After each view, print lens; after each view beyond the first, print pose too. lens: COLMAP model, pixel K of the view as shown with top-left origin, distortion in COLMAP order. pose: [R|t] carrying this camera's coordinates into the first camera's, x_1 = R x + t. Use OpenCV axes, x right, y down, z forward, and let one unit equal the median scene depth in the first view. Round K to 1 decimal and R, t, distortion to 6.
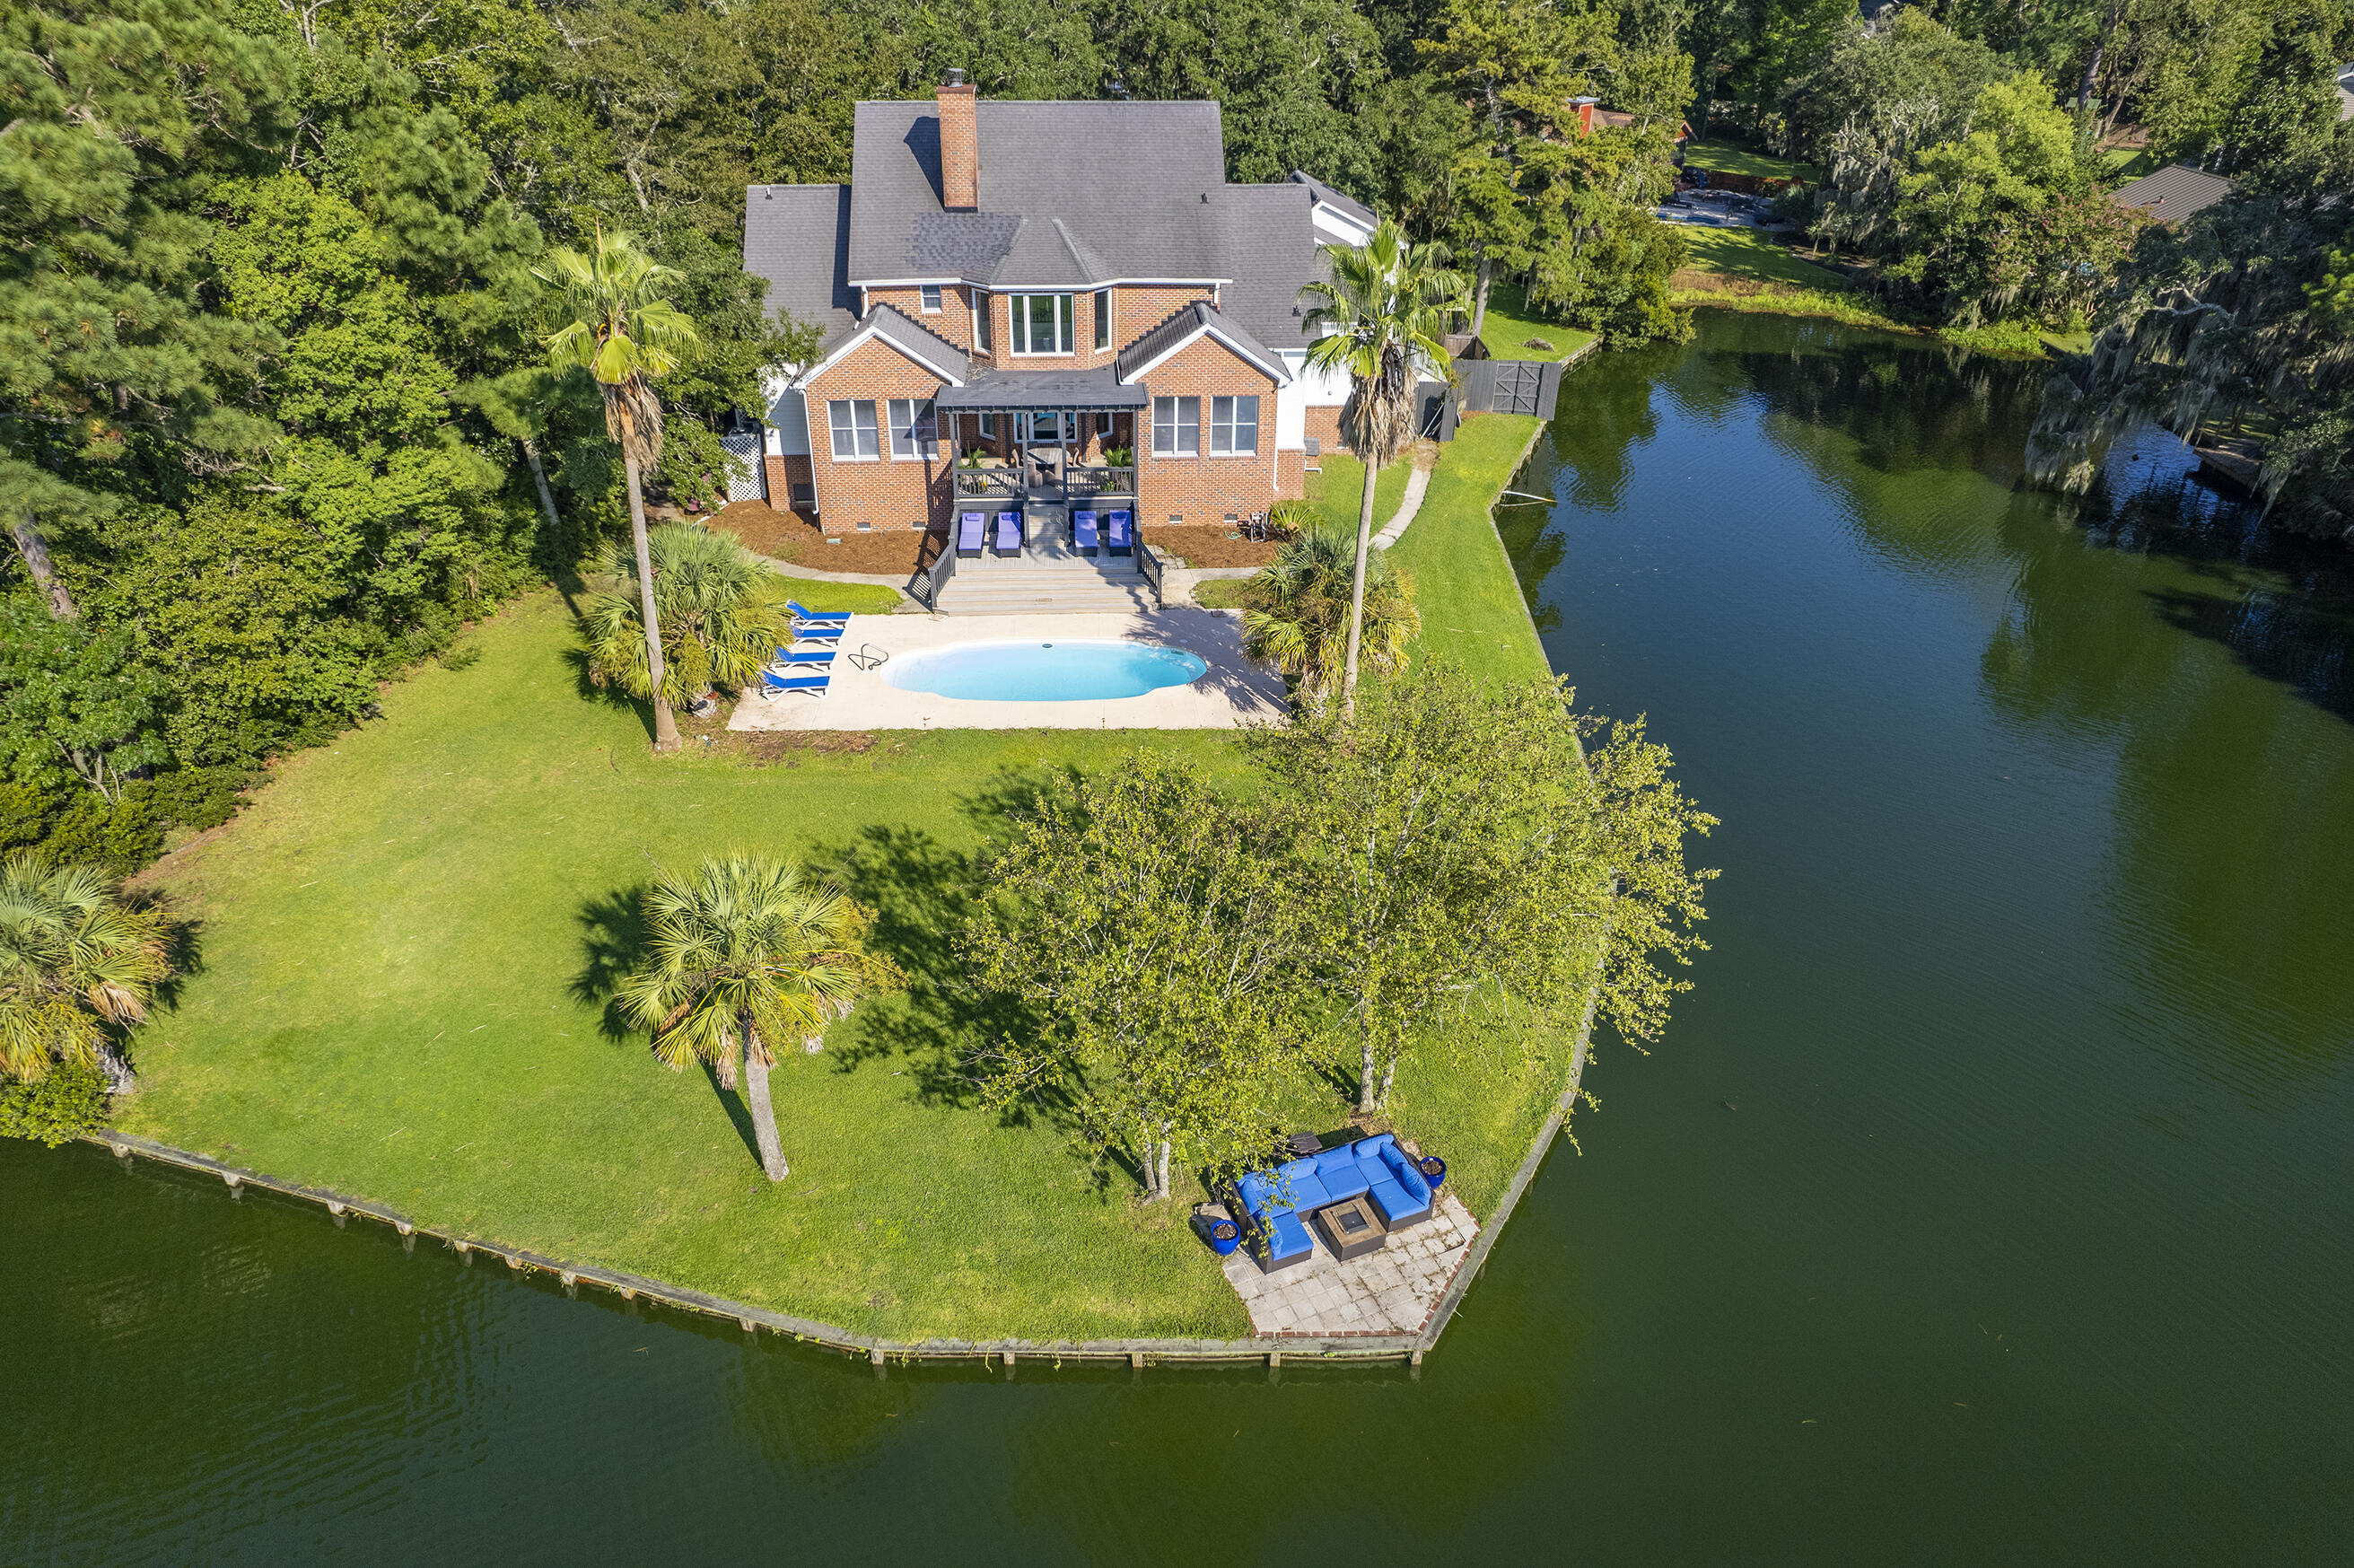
lens RADIAL K [[1500.9, 0, 1178.8], [0, 1500.9, 820.4], [0, 0, 1]] dist [-0.076917, 0.066868]
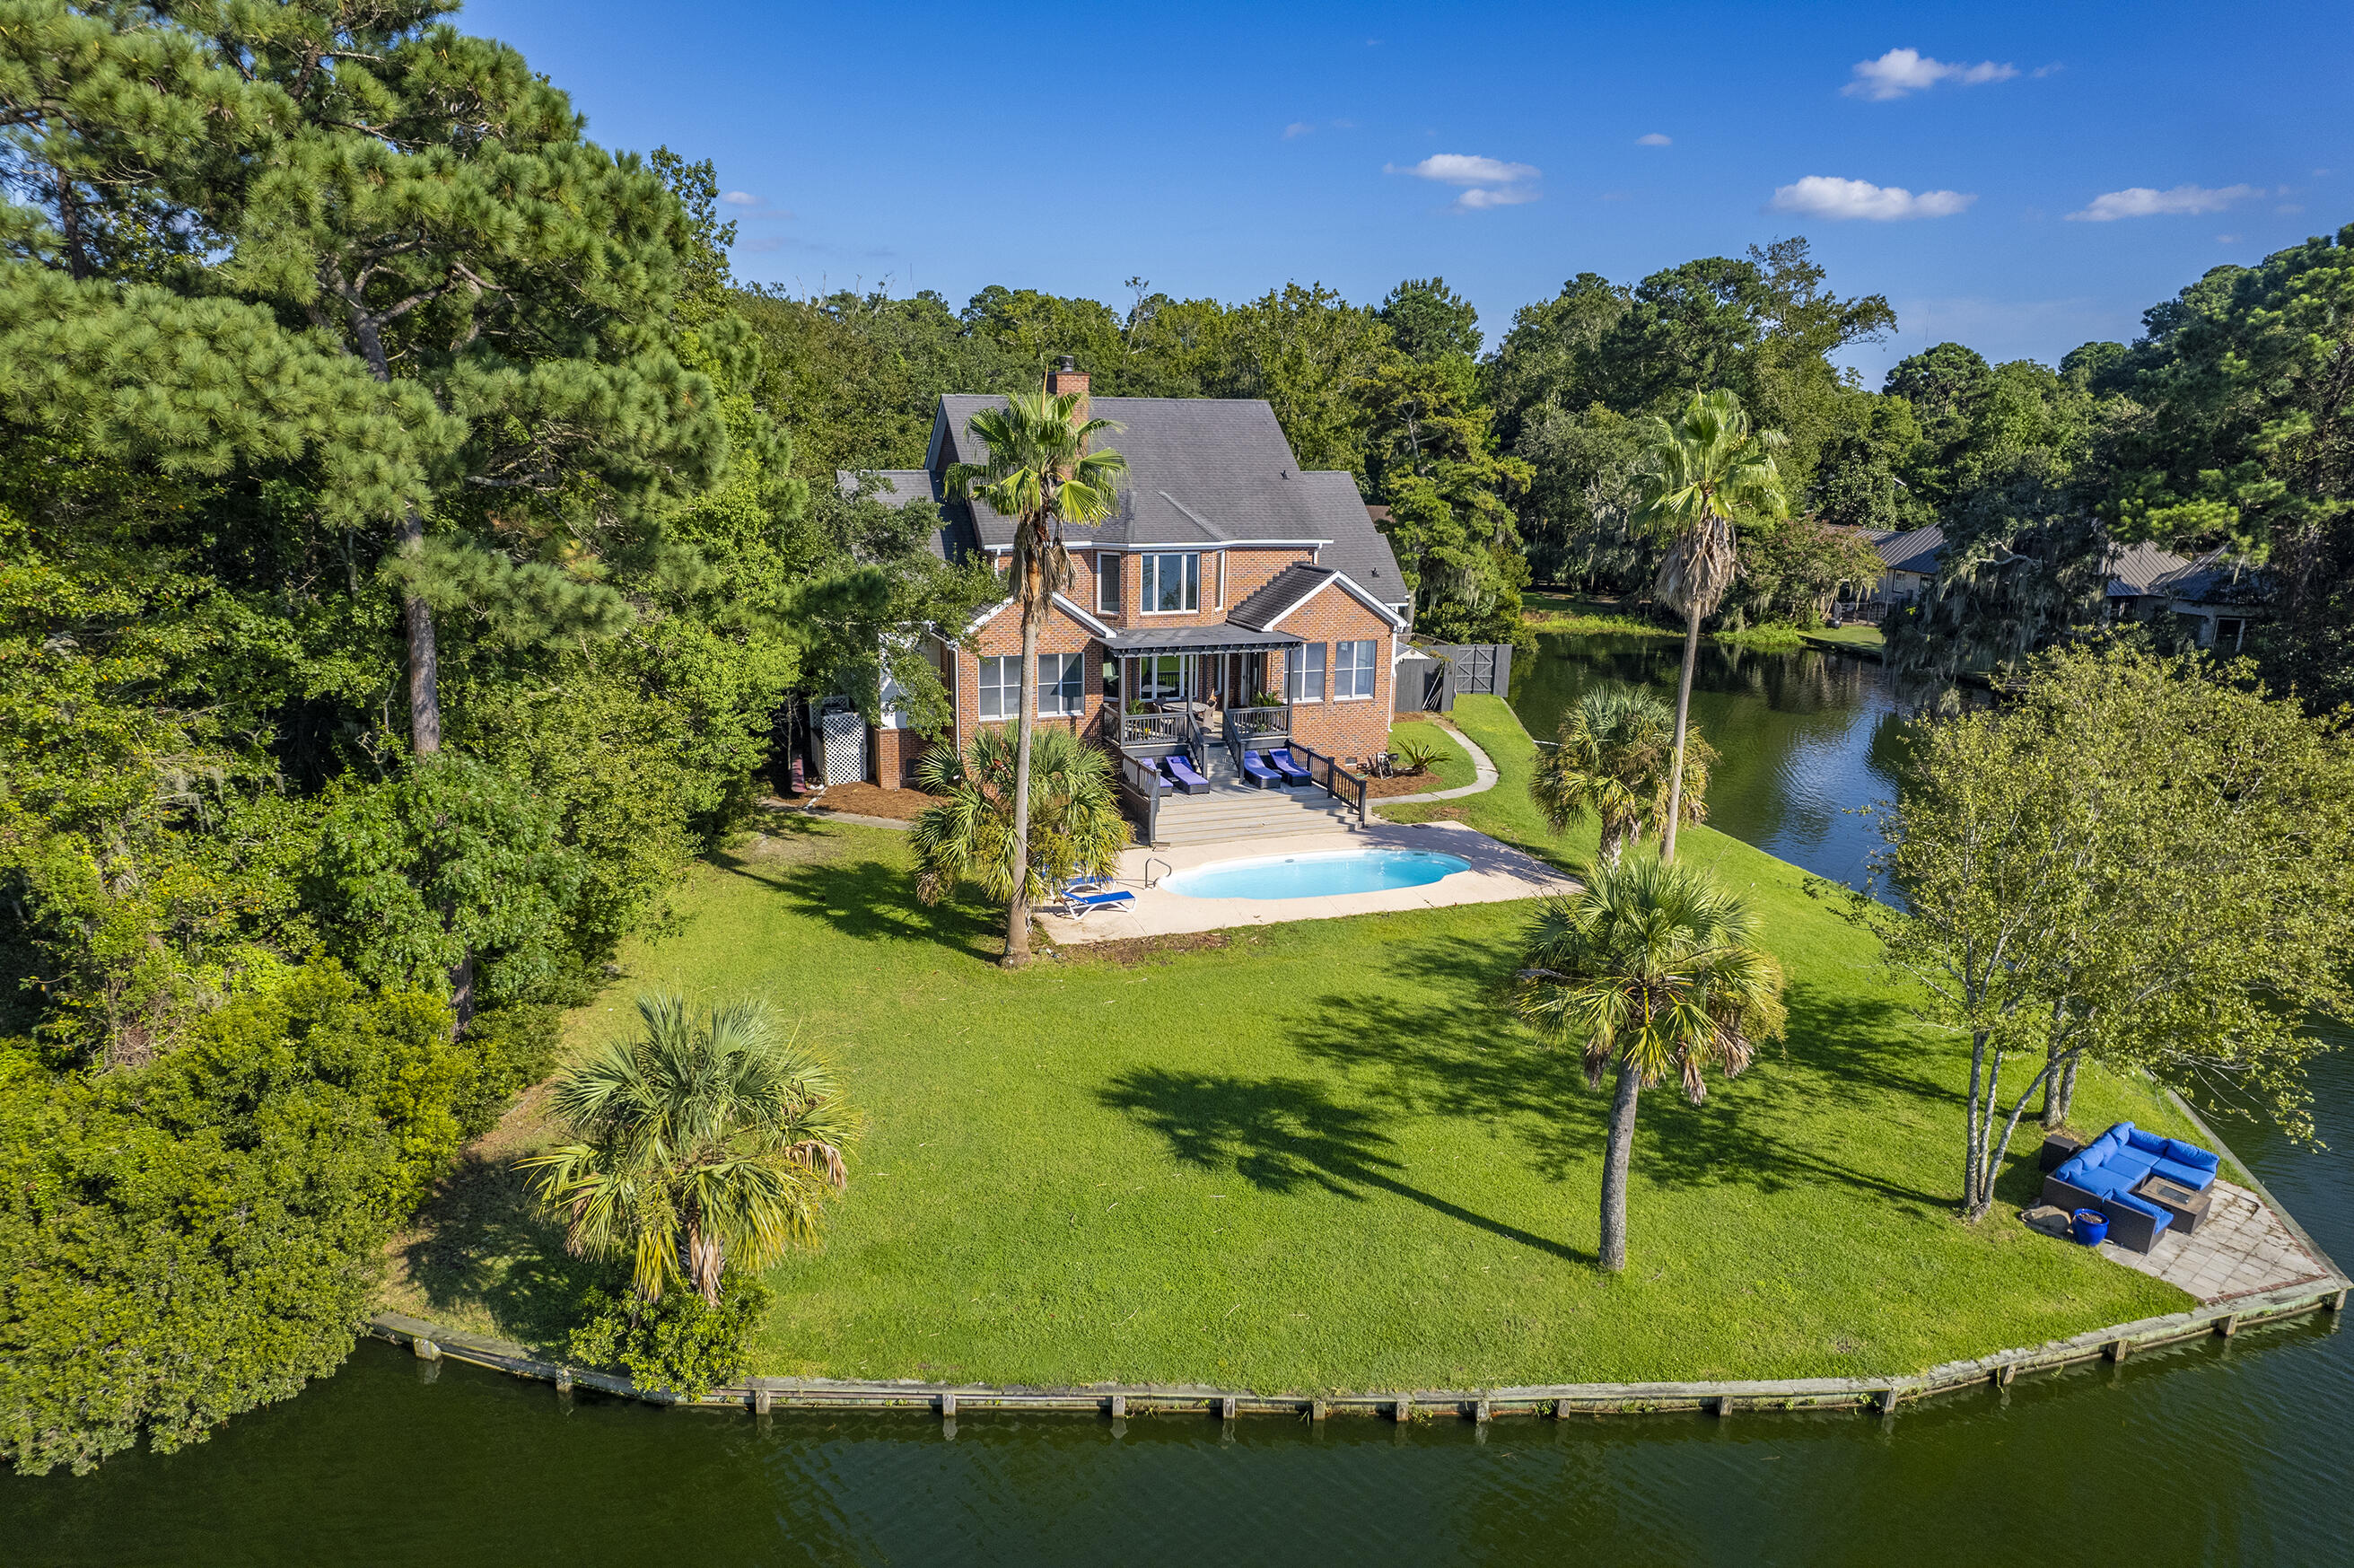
lens RADIAL K [[1500.9, 0, 1178.8], [0, 1500.9, 820.4], [0, 0, 1]] dist [-0.076917, 0.066868]
pose [[0.955923, -0.075061, 0.283861, -0.395069], [0.154498, 0.950699, -0.268891, 0.099764], [-0.249683, 0.300895, 0.920392, 0.103826]]
